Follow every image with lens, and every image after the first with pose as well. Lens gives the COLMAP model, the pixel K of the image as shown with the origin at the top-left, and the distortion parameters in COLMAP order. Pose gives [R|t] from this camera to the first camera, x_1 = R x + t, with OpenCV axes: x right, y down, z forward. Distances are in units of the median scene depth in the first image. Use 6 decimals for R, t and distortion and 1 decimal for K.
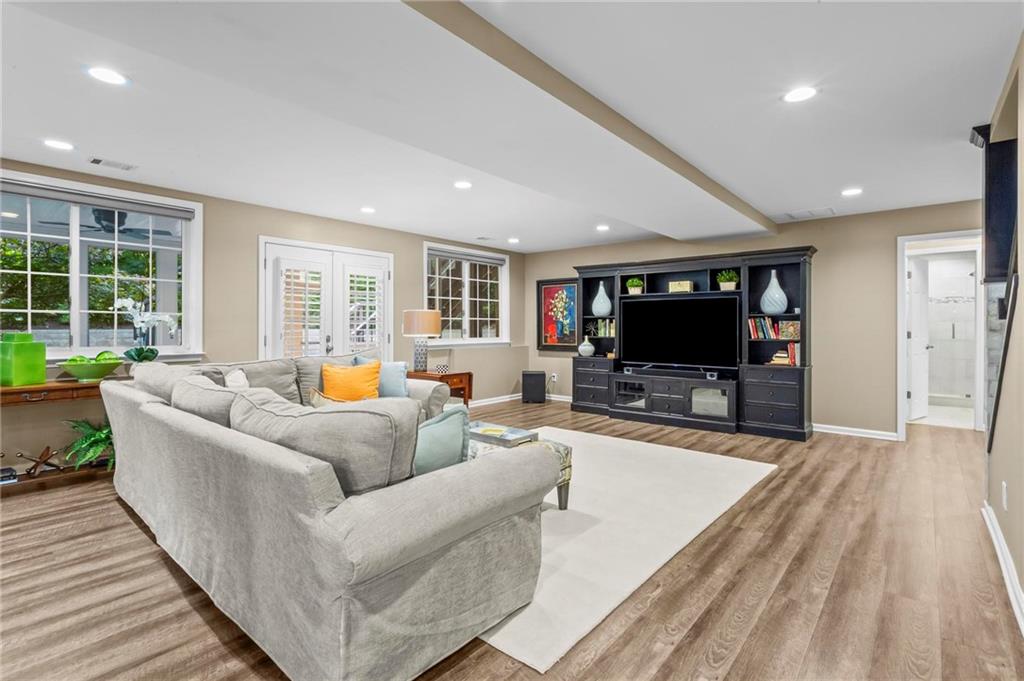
lens RADIAL K [[490.8, 0, 502.2], [0, 490.8, 331.1], [0, 0, 1]] dist [-0.003062, -0.000574]
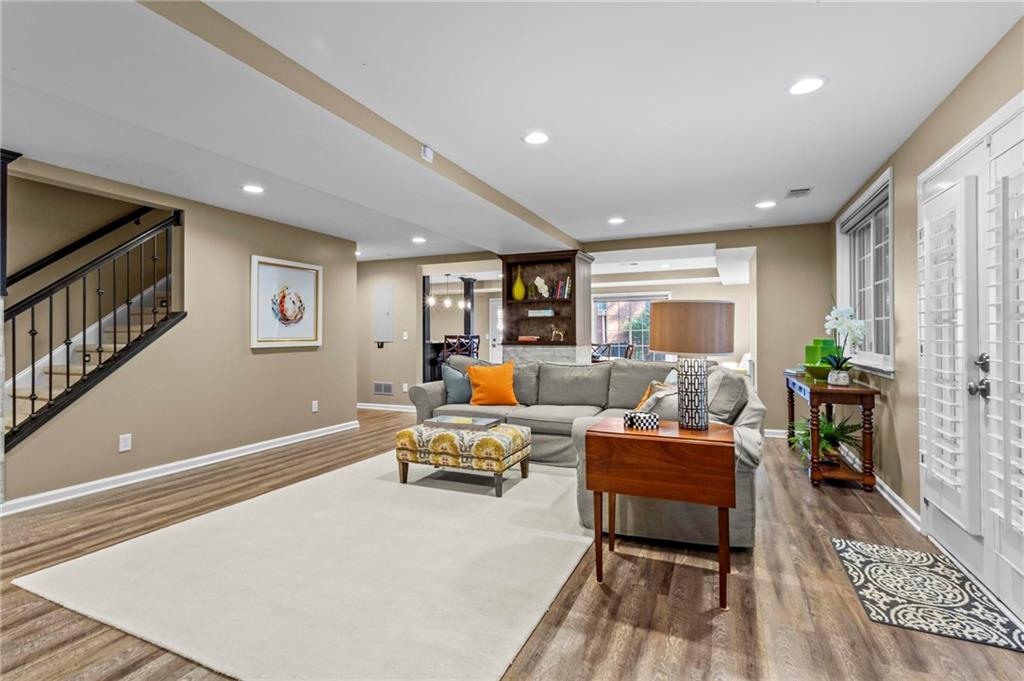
lens RADIAL K [[490.8, 0, 502.2], [0, 490.8, 331.1], [0, 0, 1]] dist [-0.003062, -0.000574]
pose [[-0.959993, 0.001132, -0.280021, 0.238561], [0.001825, 0.999996, -0.002217, -0.016642], [0.280018, -0.002639, -0.959991, 2.312386]]
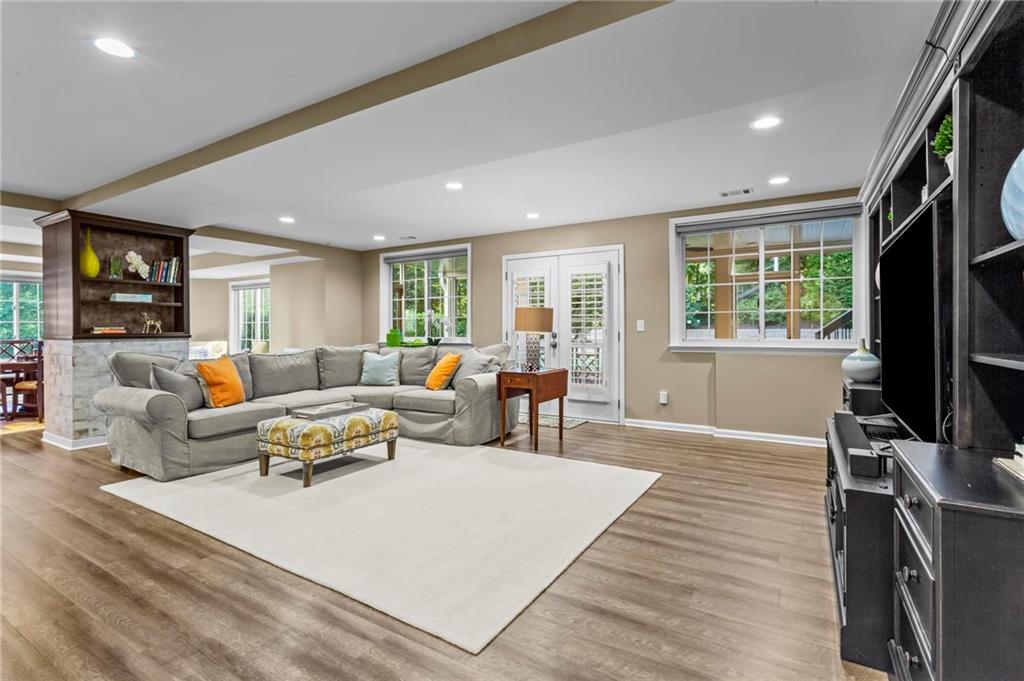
lens RADIAL K [[490.8, 0, 502.2], [0, 490.8, 331.1], [0, 0, 1]] dist [-0.003062, -0.000574]
pose [[0.150095, 0.002998, -0.988667, 1.318515], [-0.003196, 0.999992, 0.002547, 0.006223], [0.988666, 0.002778, 0.150104, 1.303601]]
